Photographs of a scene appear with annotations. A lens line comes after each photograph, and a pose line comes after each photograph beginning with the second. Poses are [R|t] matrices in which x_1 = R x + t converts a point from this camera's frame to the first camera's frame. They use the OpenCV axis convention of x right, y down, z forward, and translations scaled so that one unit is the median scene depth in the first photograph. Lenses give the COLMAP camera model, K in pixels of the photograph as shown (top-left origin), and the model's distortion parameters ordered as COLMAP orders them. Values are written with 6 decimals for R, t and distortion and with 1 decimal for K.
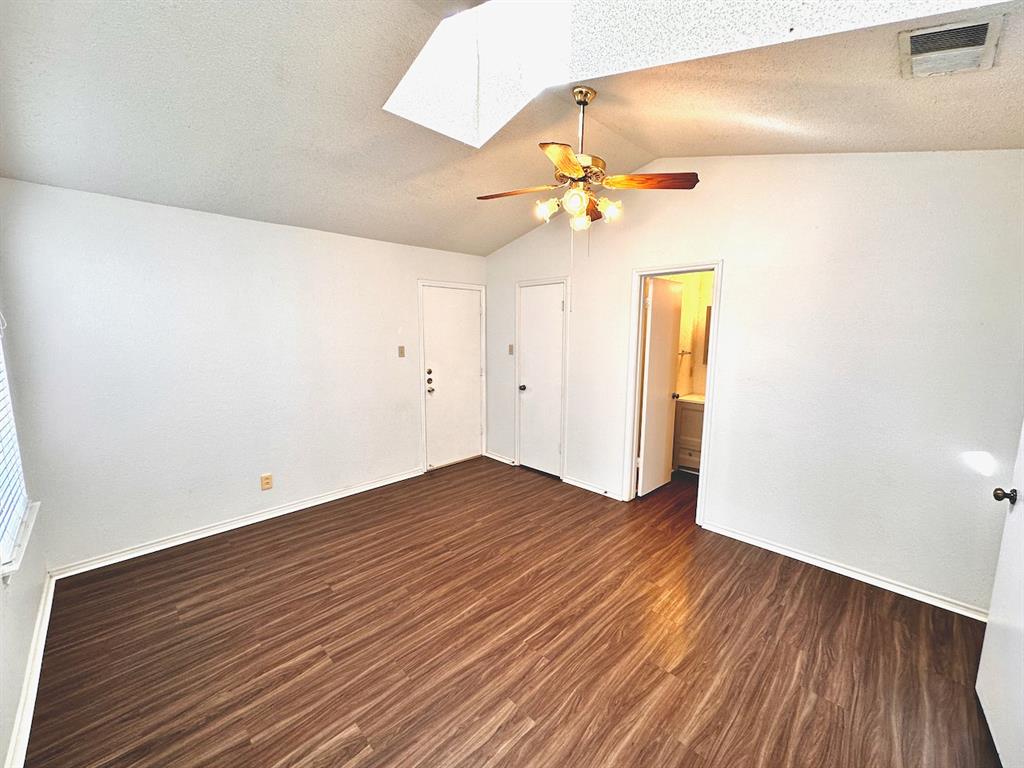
lens RADIAL K [[406.9, 0, 512.0], [0, 406.9, 384.0], [0, 0, 1]] dist [-0.001290, 0.000100]
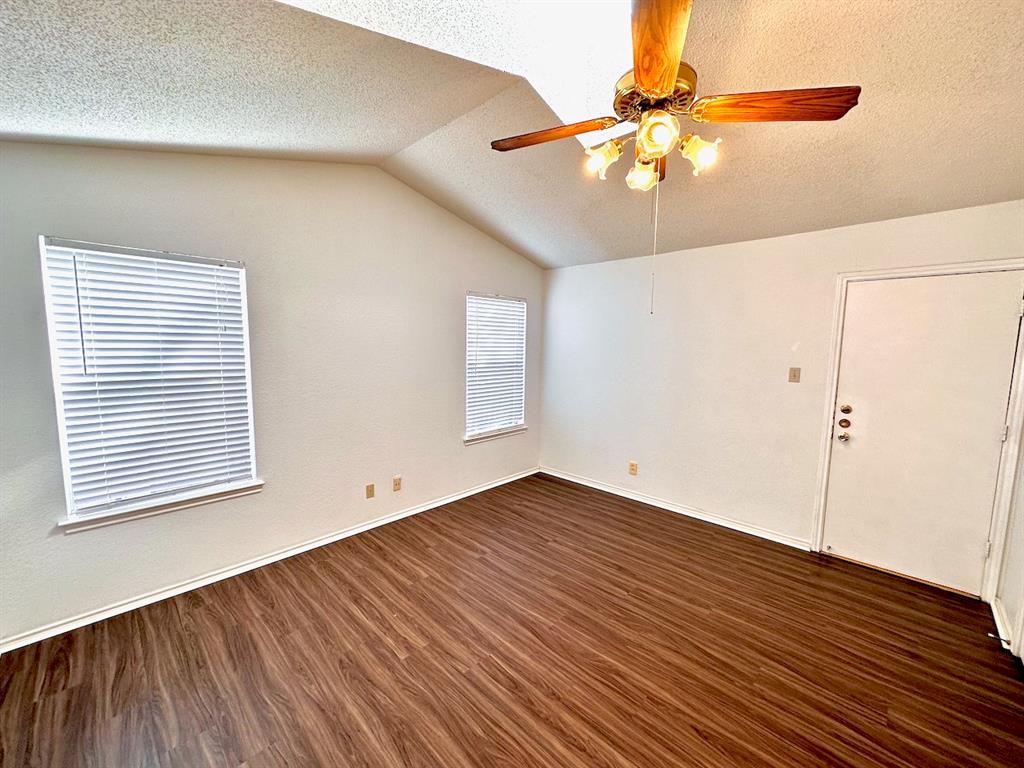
lens RADIAL K [[406.9, 0, 512.0], [0, 406.9, 384.0], [0, 0, 1]] dist [-0.001290, 0.000100]
pose [[0.017023, 0.098216, -0.995019, 0.771614], [-0.147859, 0.984469, 0.094645, -0.093154], [0.988862, 0.145511, 0.031280, 0.753125]]
